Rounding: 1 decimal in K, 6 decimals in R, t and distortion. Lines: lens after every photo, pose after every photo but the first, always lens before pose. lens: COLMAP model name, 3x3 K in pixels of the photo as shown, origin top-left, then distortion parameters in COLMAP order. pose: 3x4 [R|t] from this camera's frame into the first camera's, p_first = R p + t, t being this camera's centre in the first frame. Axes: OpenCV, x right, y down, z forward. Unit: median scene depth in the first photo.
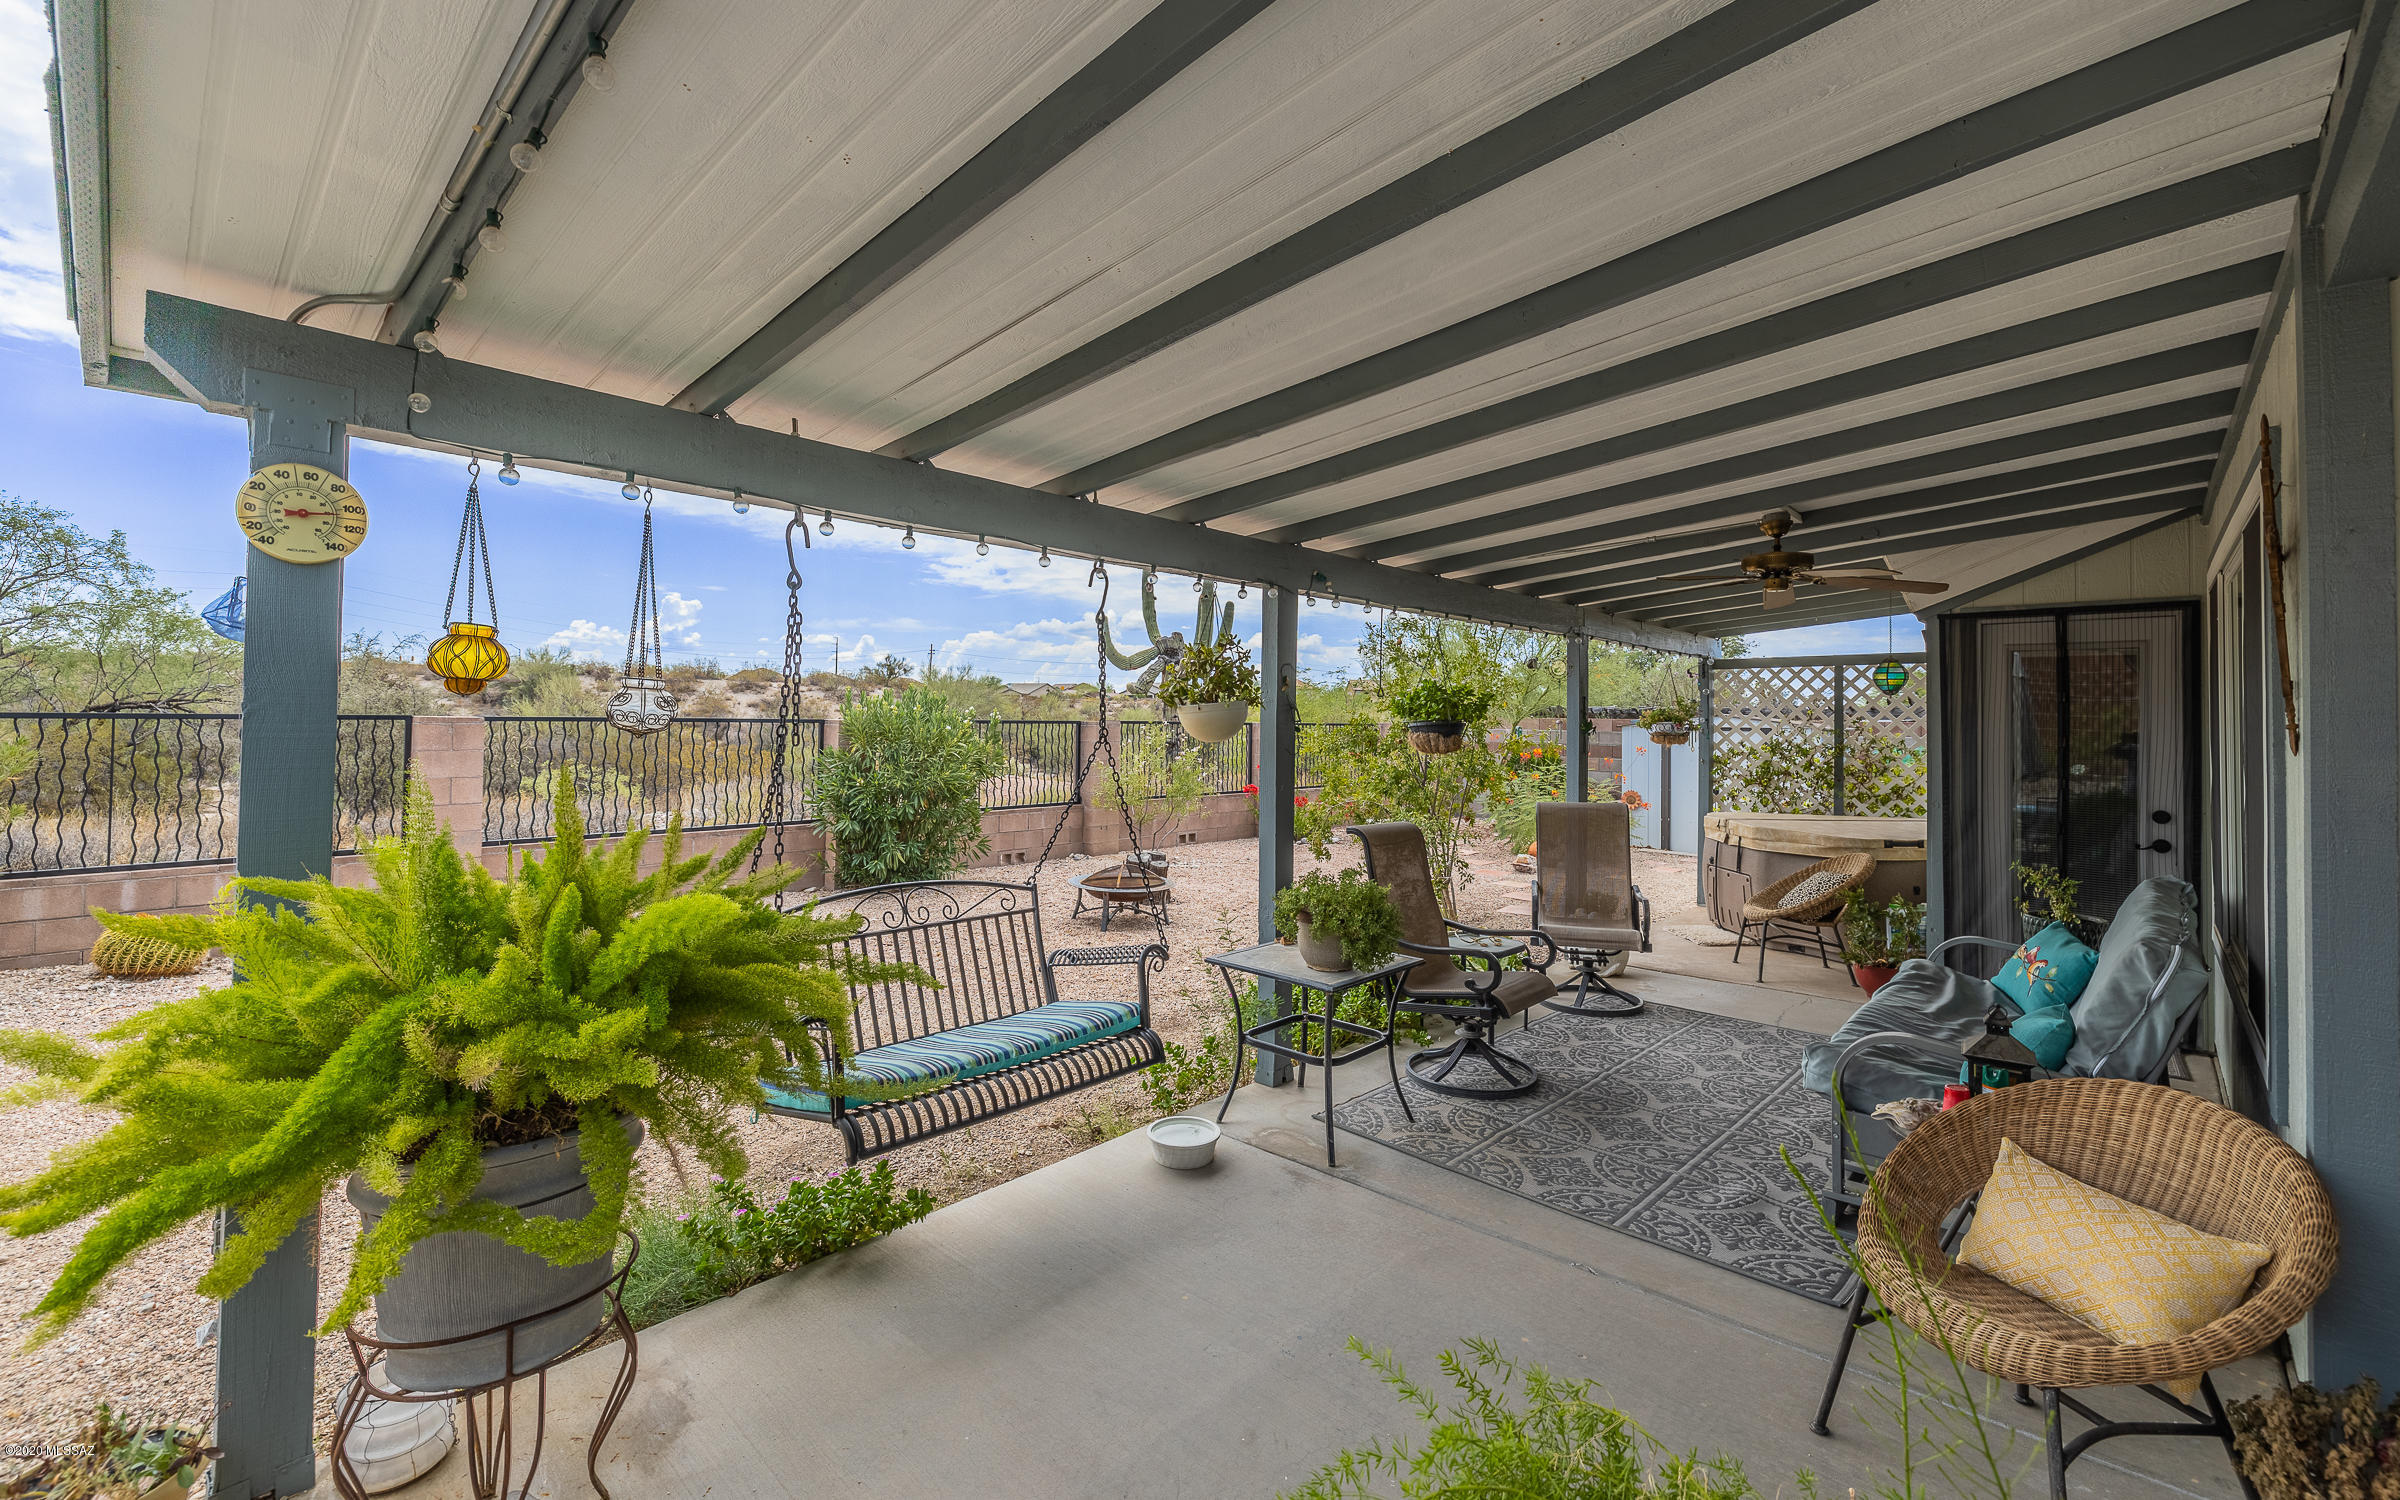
lens RADIAL K [[1047.0, 0, 1196.7], [0, 1047.0, 735.9], [0, 0, 1]] dist [-0.000753, -0.000221]
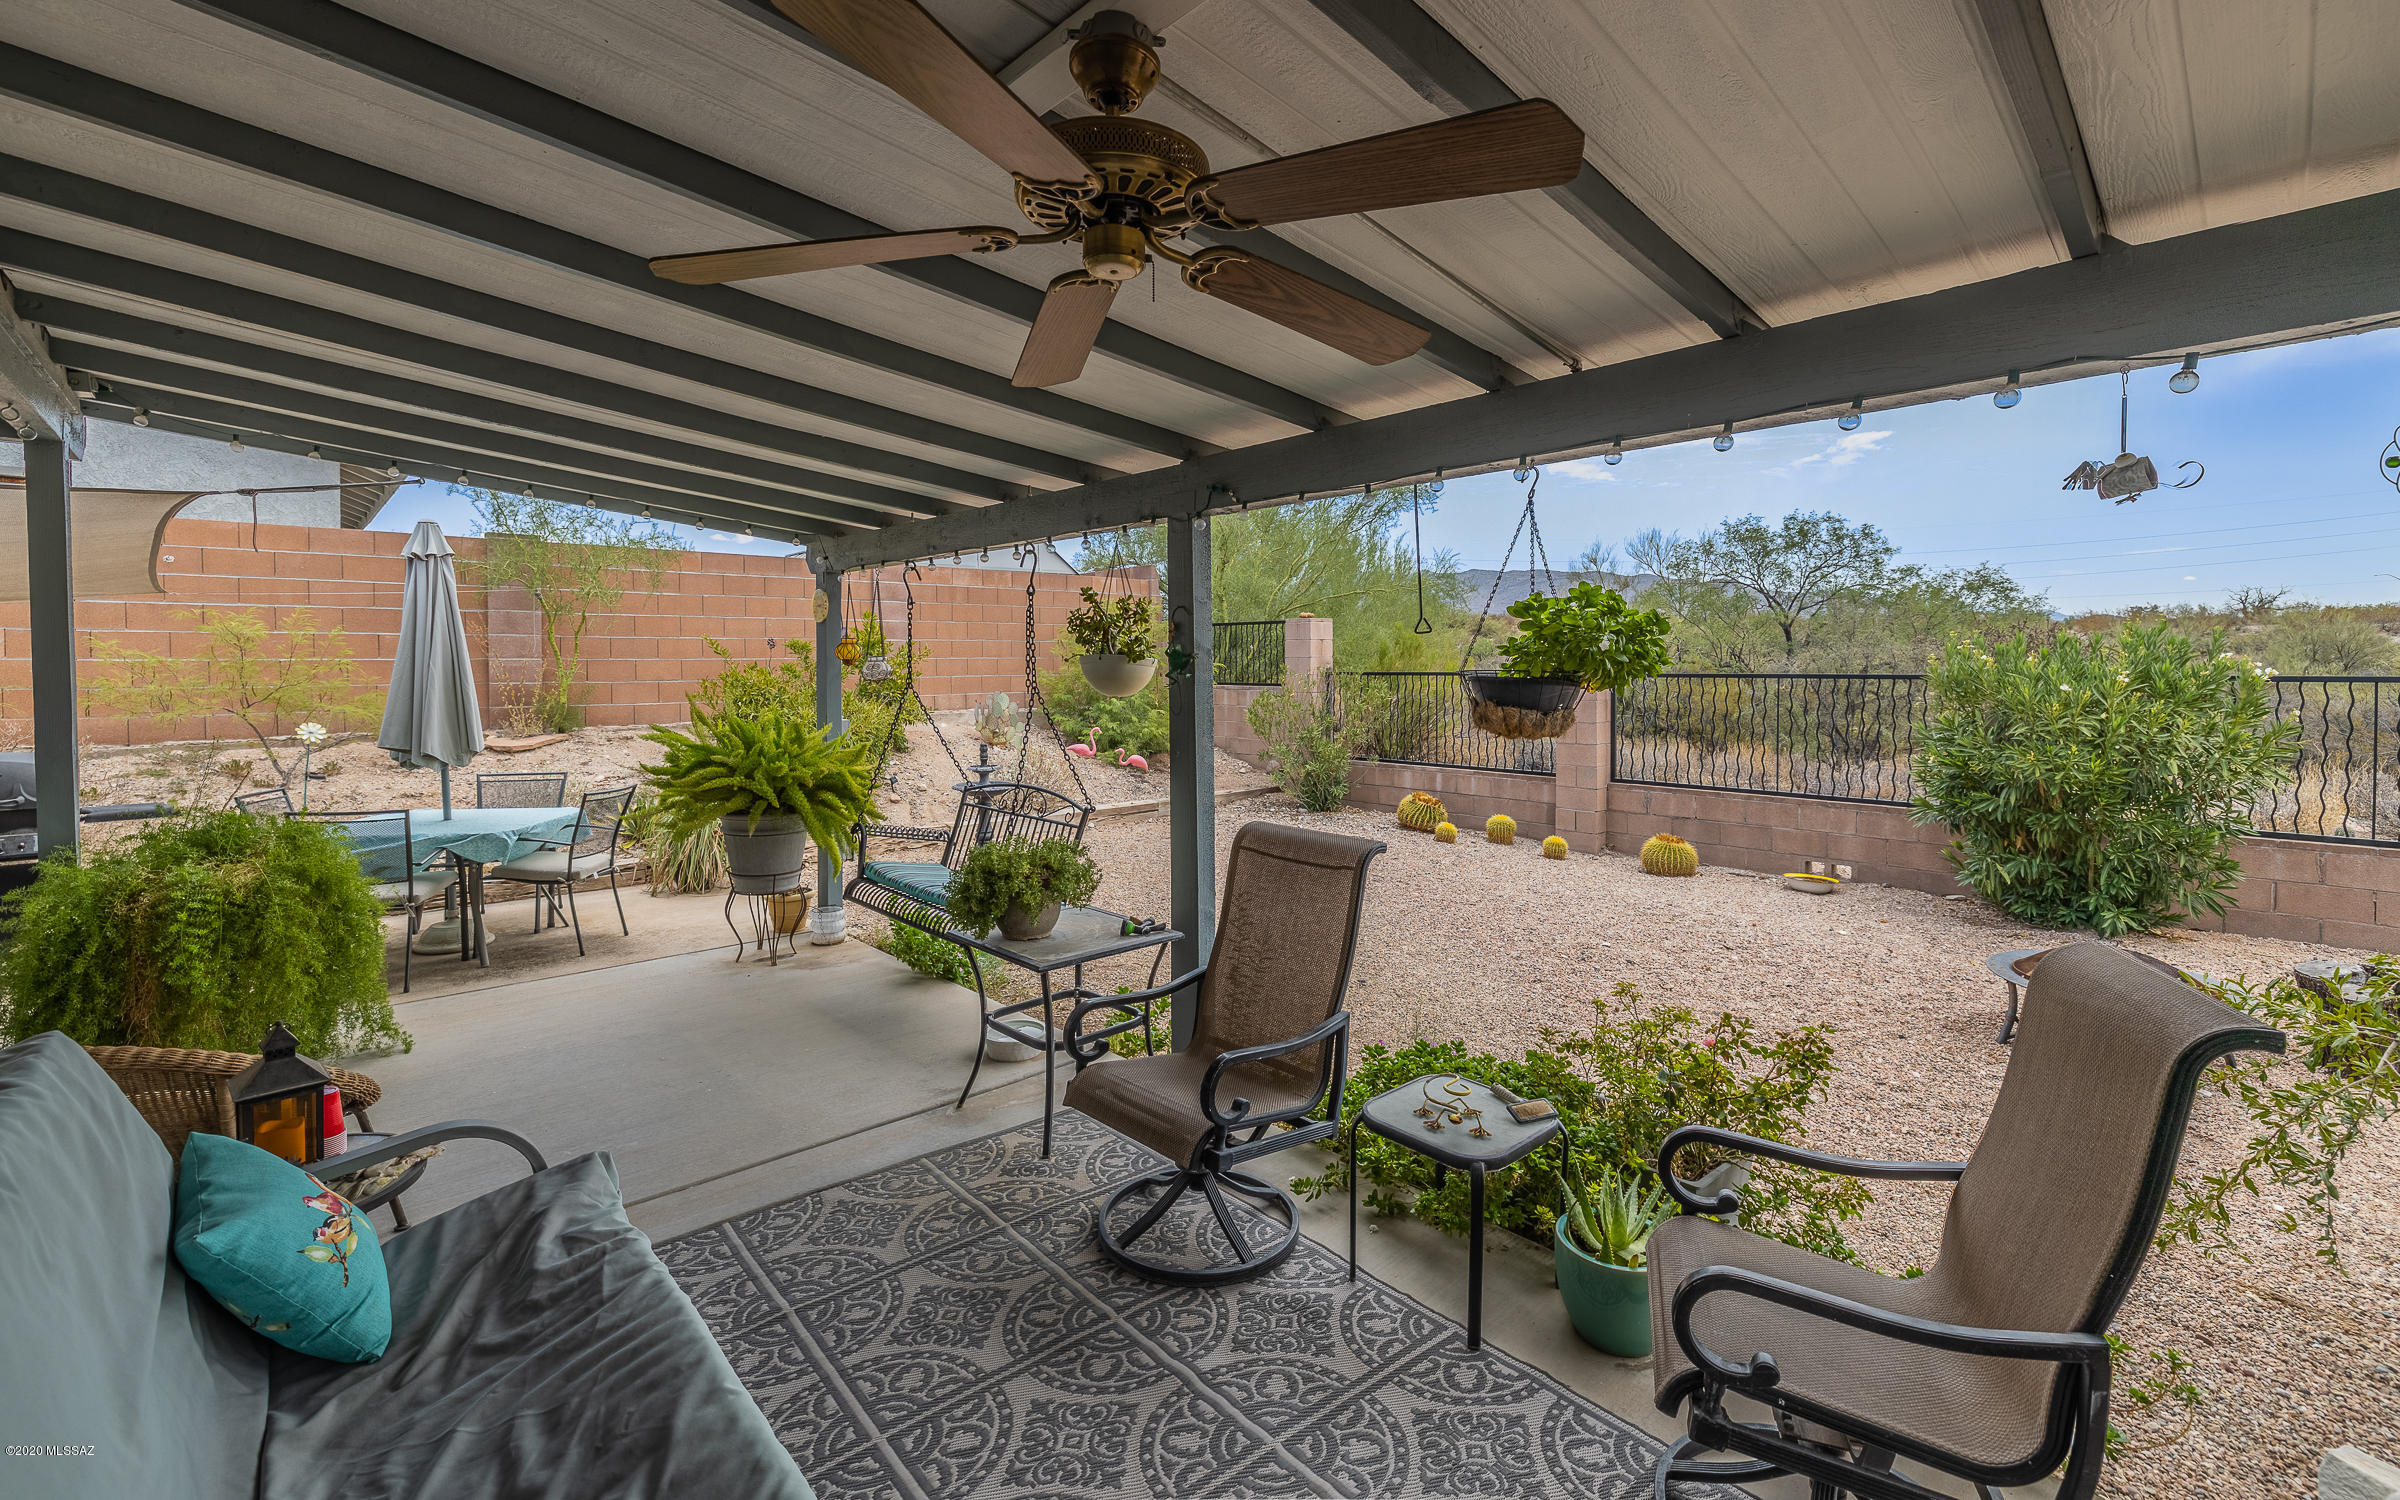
lens RADIAL K [[1047.0, 0, 1196.7], [0, 1047.0, 735.9], [0, 0, 1]] dist [-0.000753, -0.000221]
pose [[-0.117619, 0.047242, -0.991934, 0.936893], [-0.007112, 0.998802, 0.048412, -0.002974], [0.993033, 0.012749, -0.117142, 1.143238]]
